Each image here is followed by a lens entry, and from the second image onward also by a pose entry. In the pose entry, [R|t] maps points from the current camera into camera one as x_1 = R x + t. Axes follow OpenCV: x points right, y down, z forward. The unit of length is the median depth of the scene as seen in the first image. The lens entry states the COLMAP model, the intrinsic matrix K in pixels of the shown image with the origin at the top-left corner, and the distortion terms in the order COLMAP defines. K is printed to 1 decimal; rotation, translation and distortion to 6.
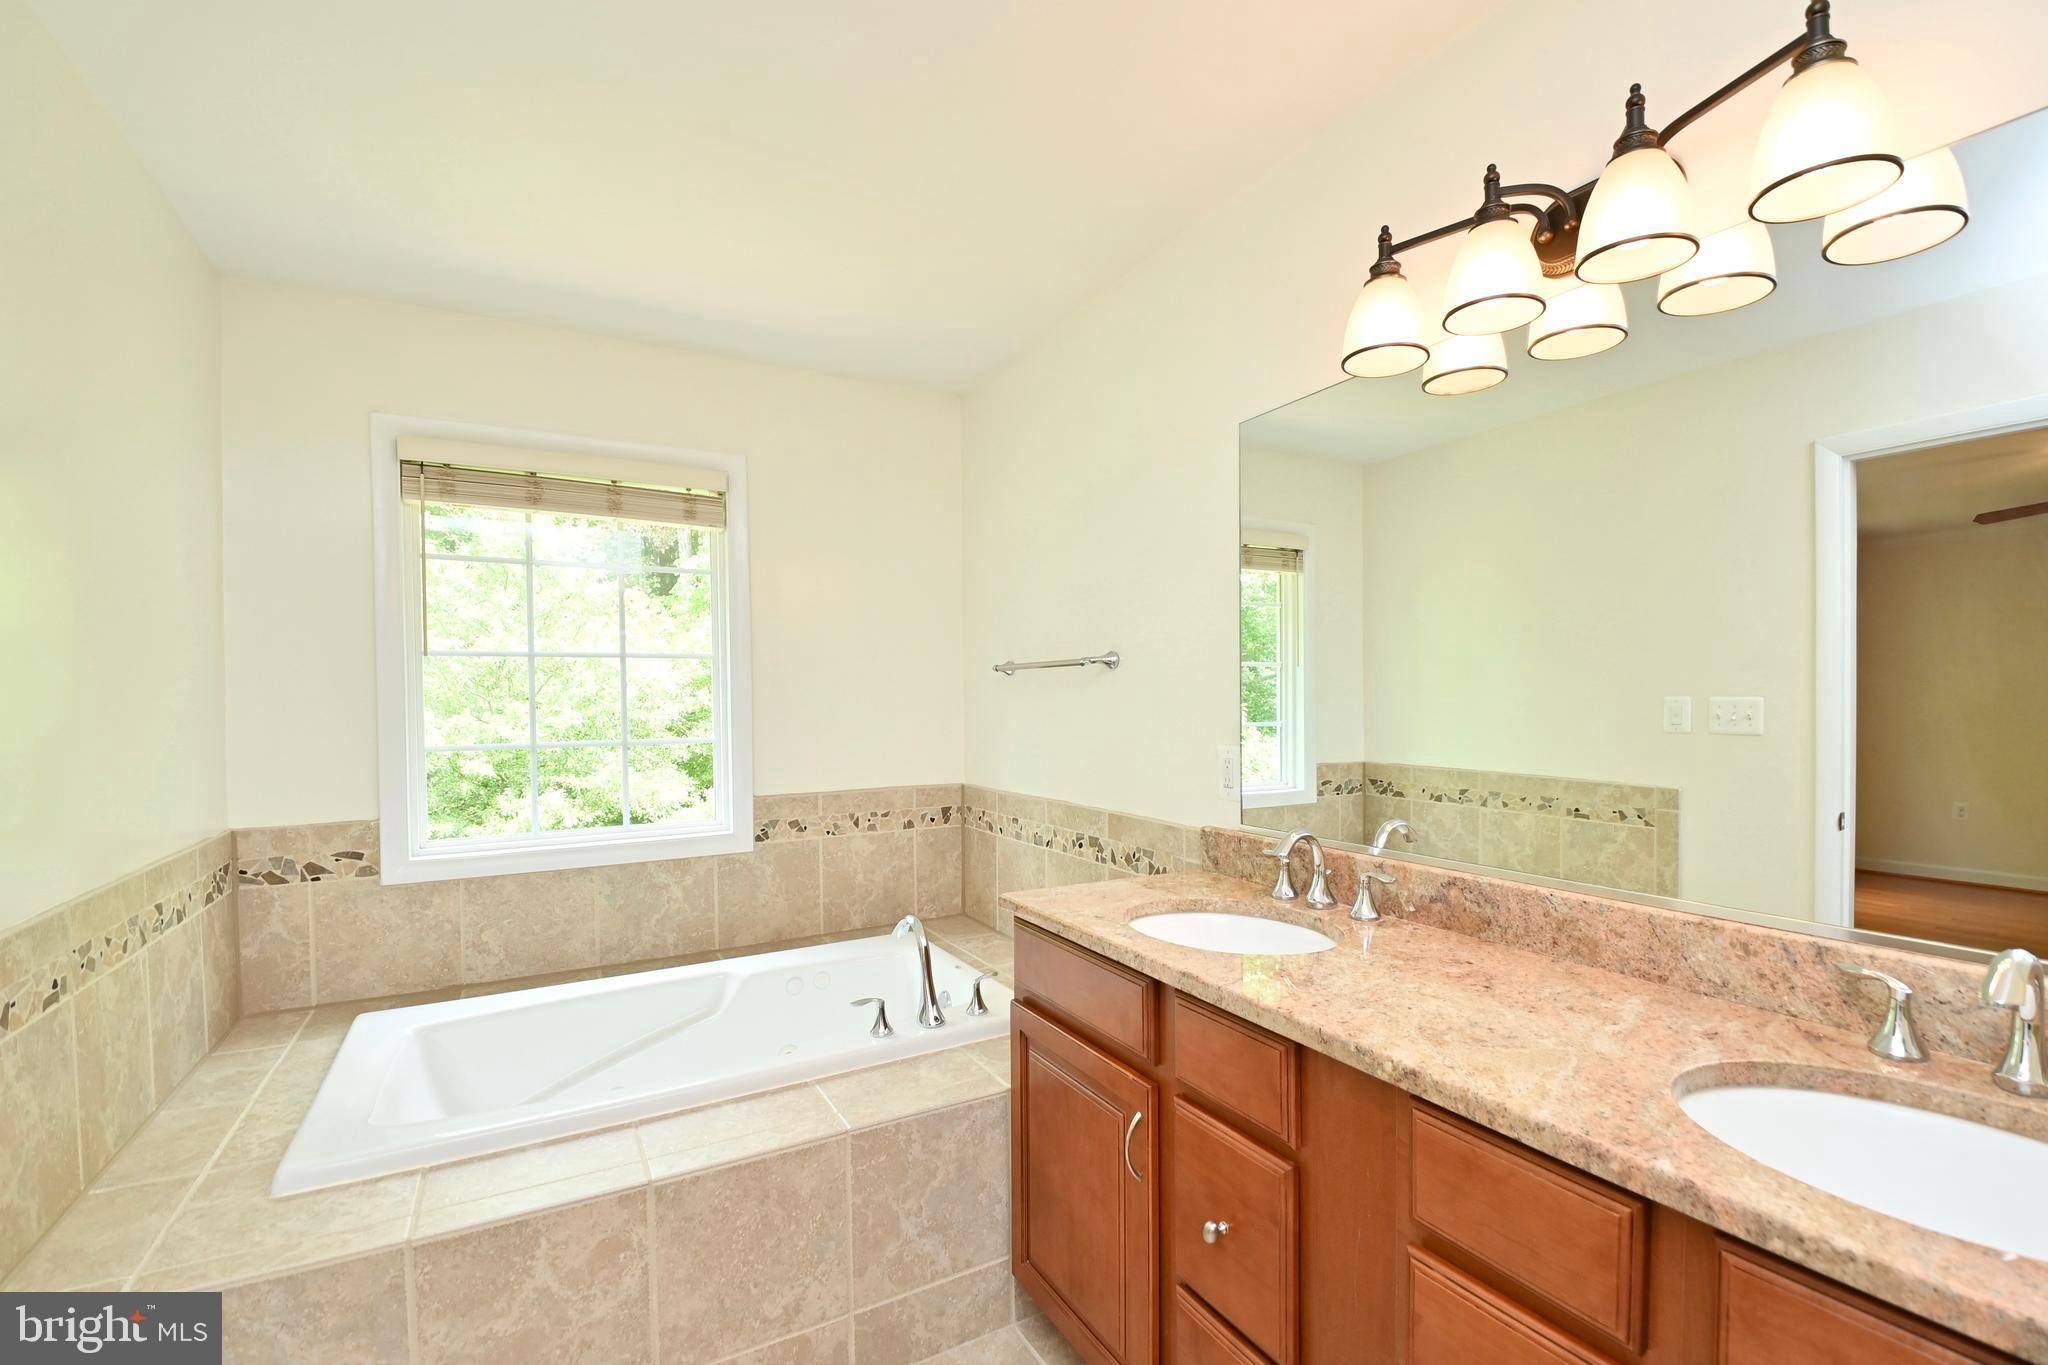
lens RADIAL K [[899.4, 0, 1039.0], [0, 899.4, 715.3], [0, 0, 1]] dist [0.015080, -0.020859]
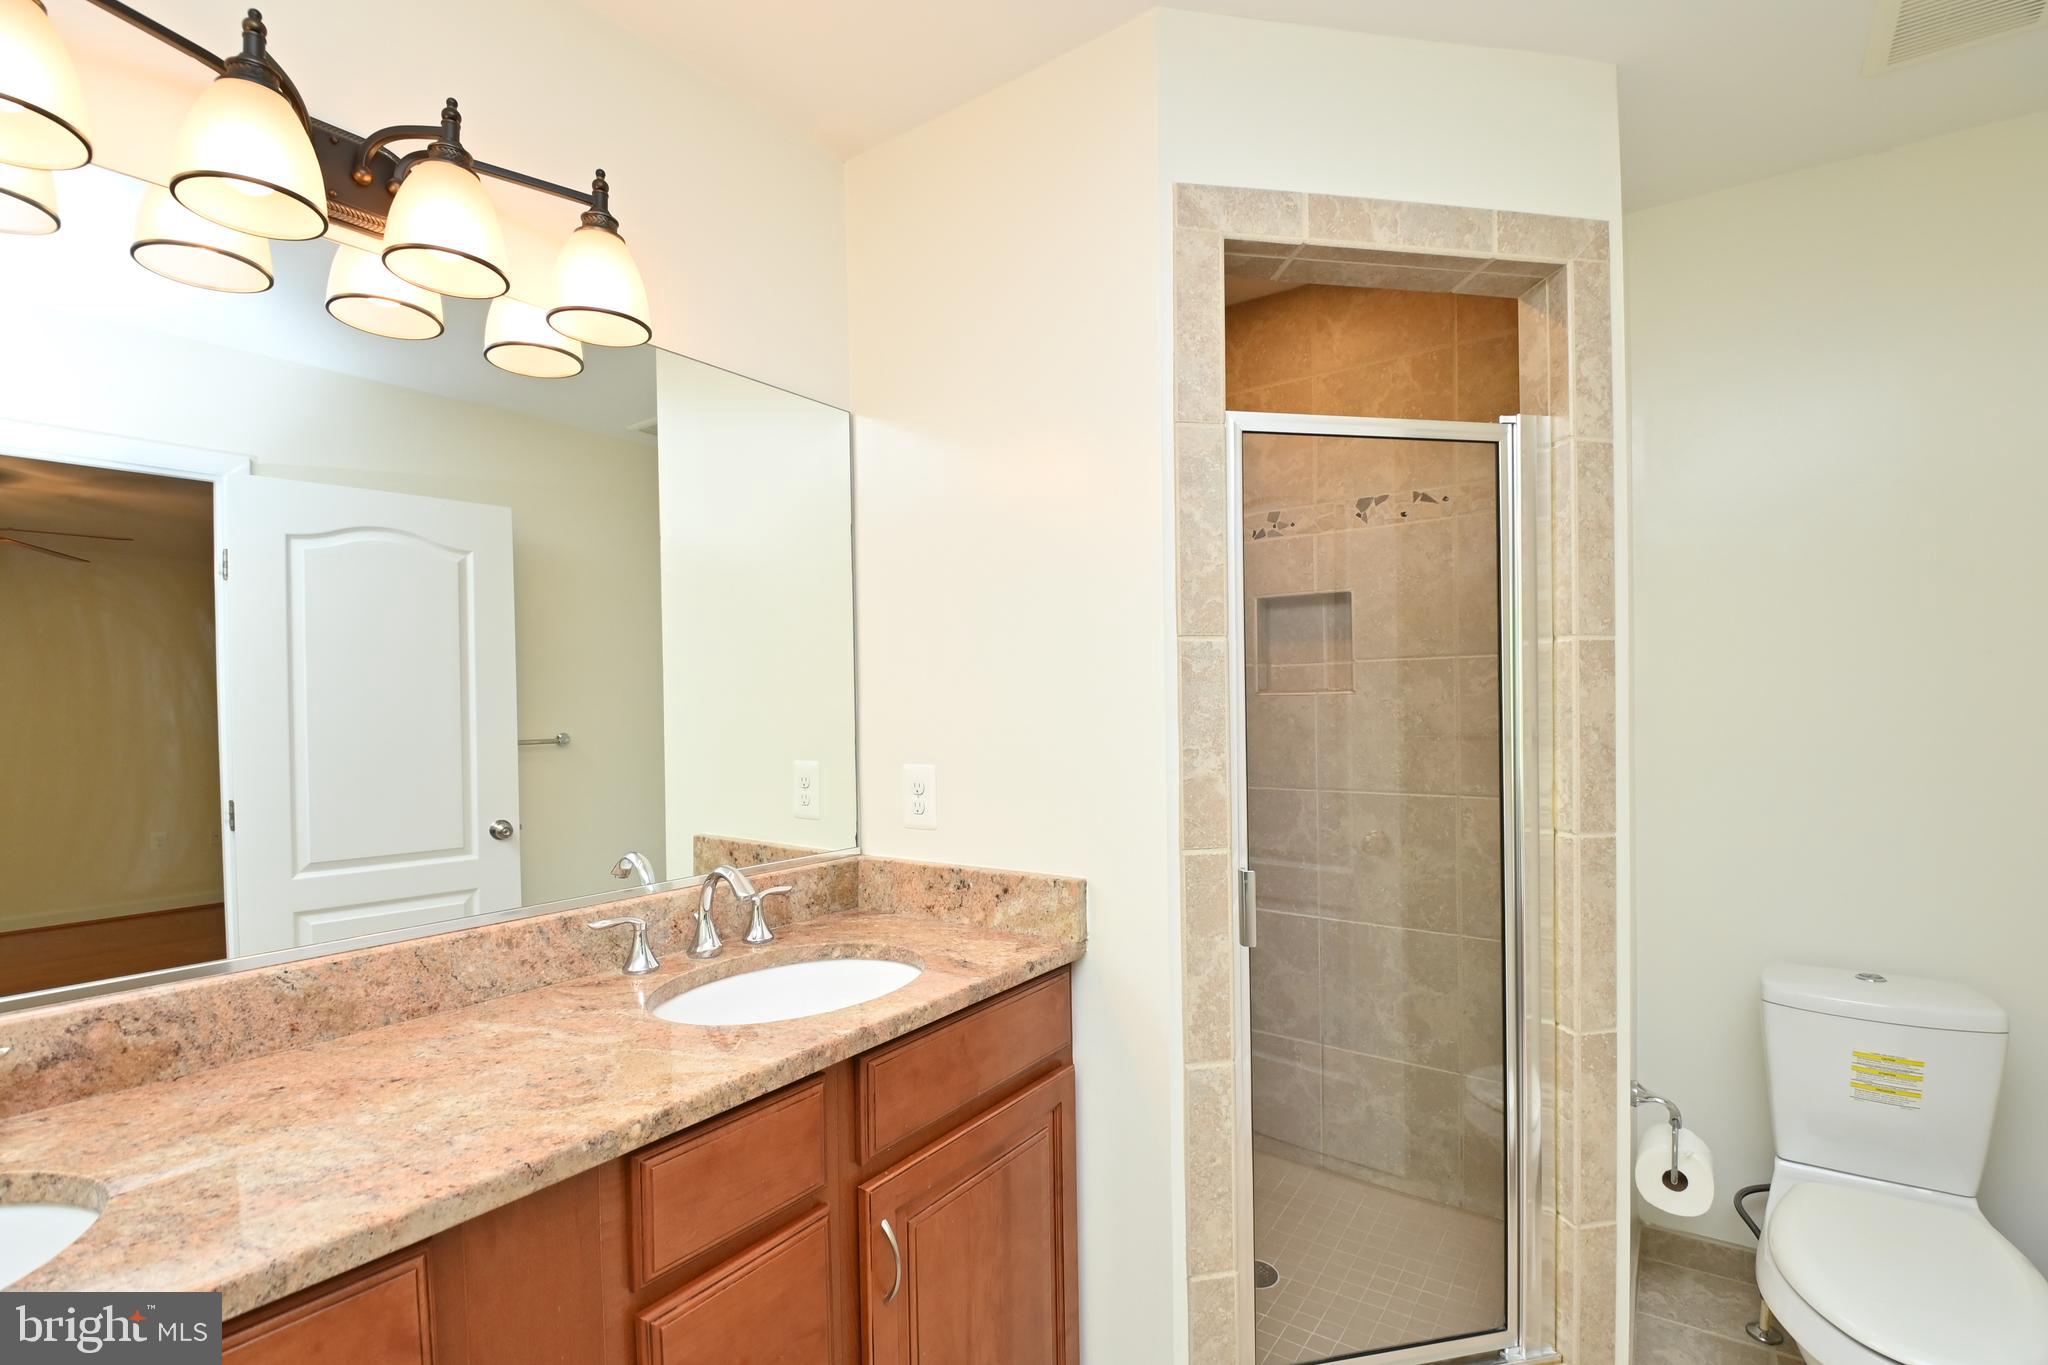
lens RADIAL K [[899.4, 0, 1039.0], [0, 899.4, 715.3], [0, 0, 1]] dist [0.015080, -0.020859]
pose [[-0.423093, 0.007274, 0.906057, -0.504154], [0.036490, 0.999293, 0.009017, -0.009942], [-0.905351, 0.036876, -0.423059, 0.861835]]
